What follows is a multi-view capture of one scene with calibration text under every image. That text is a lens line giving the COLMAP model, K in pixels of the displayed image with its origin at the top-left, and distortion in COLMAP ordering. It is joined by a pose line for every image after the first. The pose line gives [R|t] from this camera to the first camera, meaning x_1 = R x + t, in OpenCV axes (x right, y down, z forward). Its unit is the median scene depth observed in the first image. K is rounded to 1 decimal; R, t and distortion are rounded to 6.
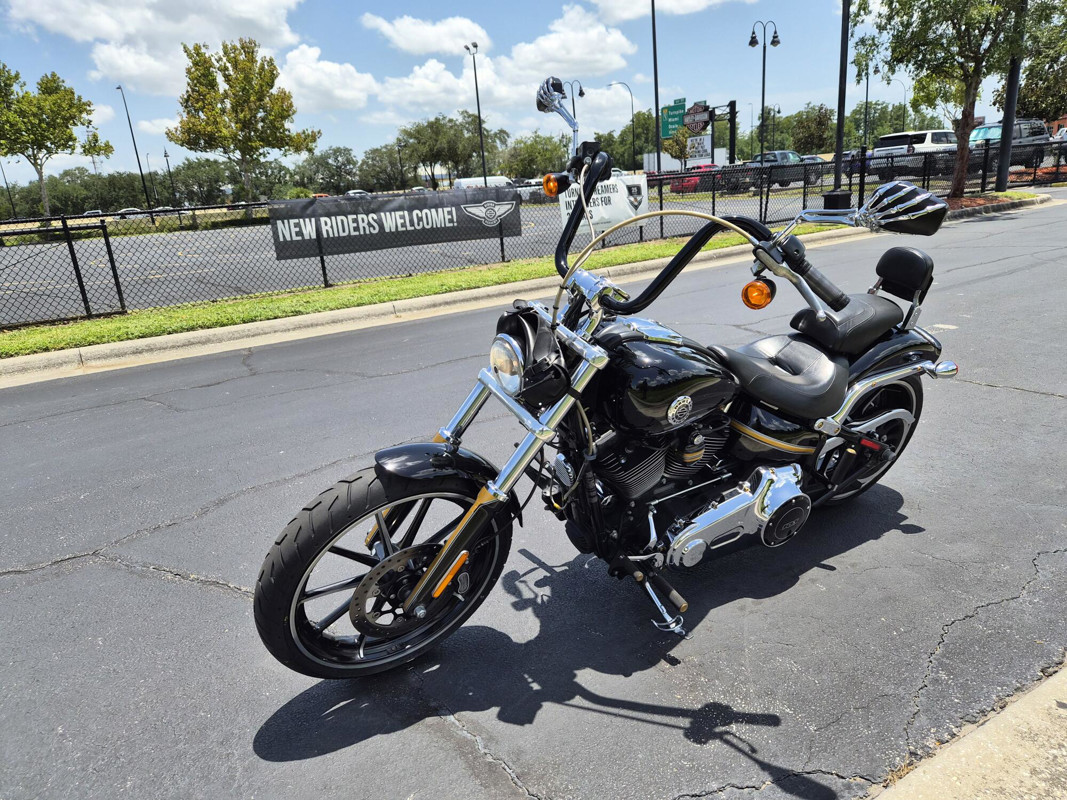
lens RADIAL K [[717.0, 0, 540.6], [0, 717.0, 409.0], [0, 0, 1]] dist [0.052323, -0.042786]
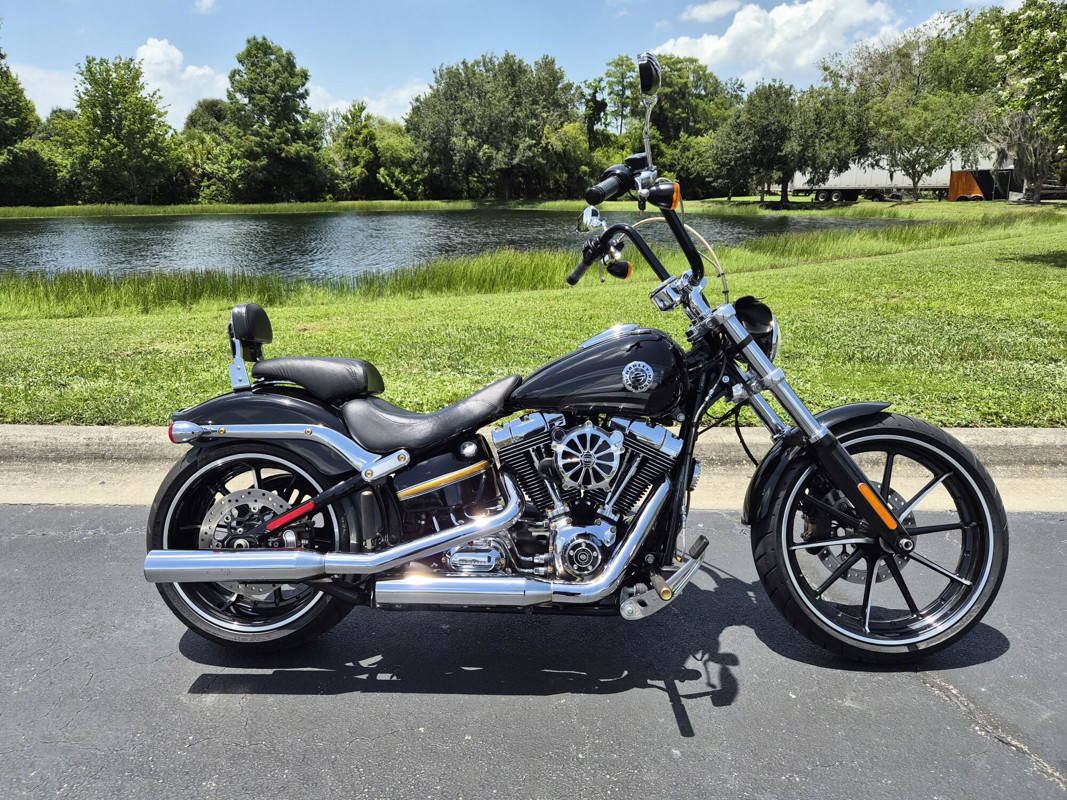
lens RADIAL K [[717.0, 0, 524.1], [0, 717.0, 394.9], [0, 0, 1]] dist [0.052323, -0.042786]
pose [[-0.835590, -0.065482, 0.545437, -0.060864], [0.232088, 0.857833, 0.458538, -0.103207], [-0.497920, 0.509739, -0.701600, 0.341565]]
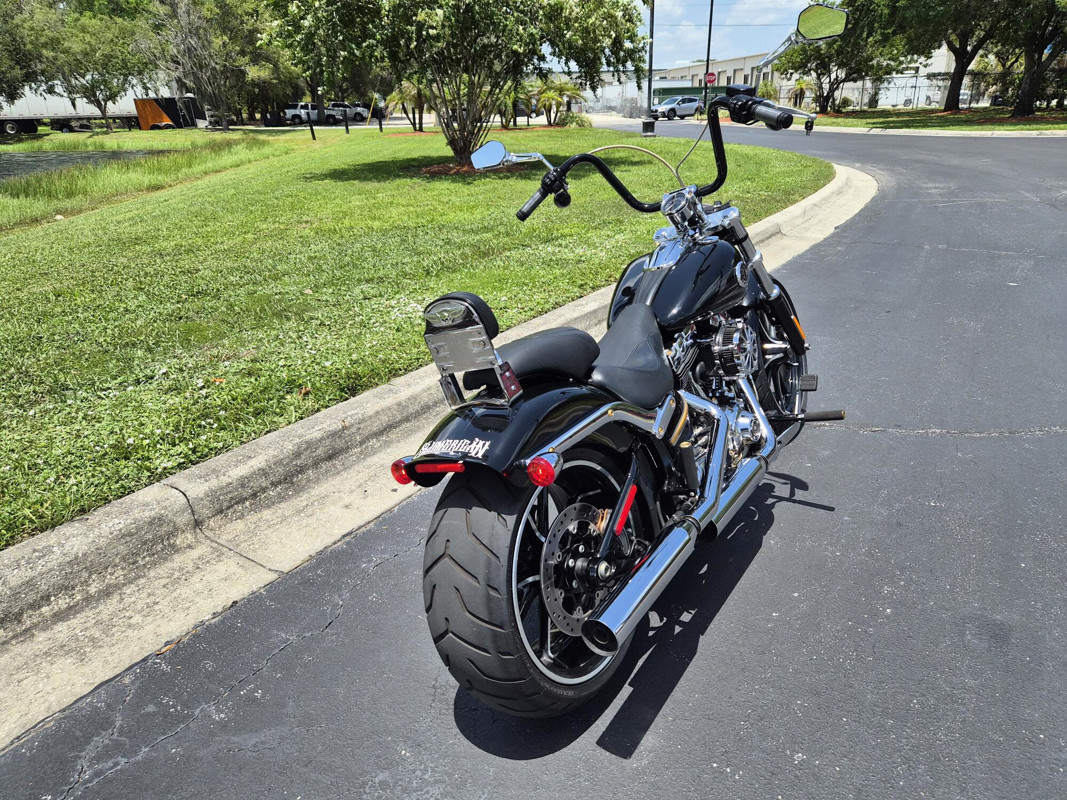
lens RADIAL K [[717.0, 0, 521.6], [0, 717.0, 395.2], [0, 0, 1]] dist [0.052323, -0.042786]
pose [[-0.902581, 0.253135, -0.348238, 0.157356], [-0.029036, 0.771245, 0.635876, -0.127211], [0.429539, 0.584041, -0.688761, 0.343329]]
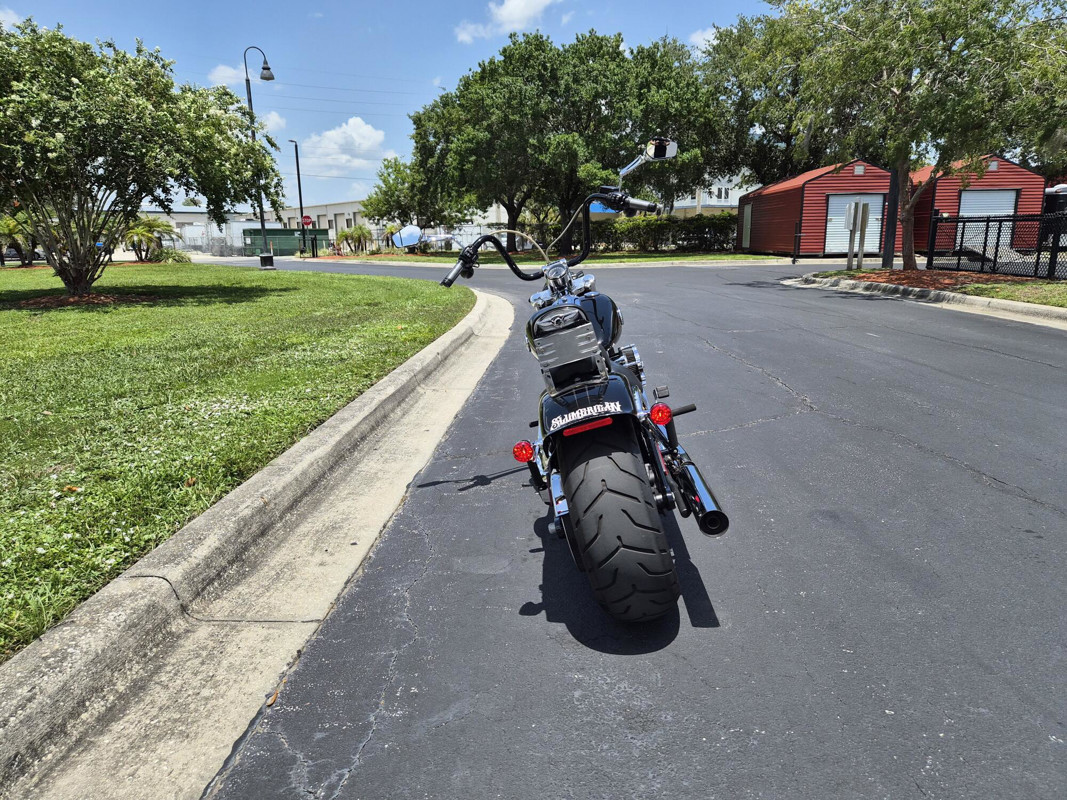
lens RADIAL K [[717.0, 0, 532.4], [0, 717.0, 402.7], [0, 0, 1]] dist [0.052323, -0.042786]
pose [[-0.547212, 0.270773, -0.791986, 0.280570], [-0.192050, 0.880361, 0.433683, -0.110106], [0.814663, 0.389417, -0.429742, 0.313948]]
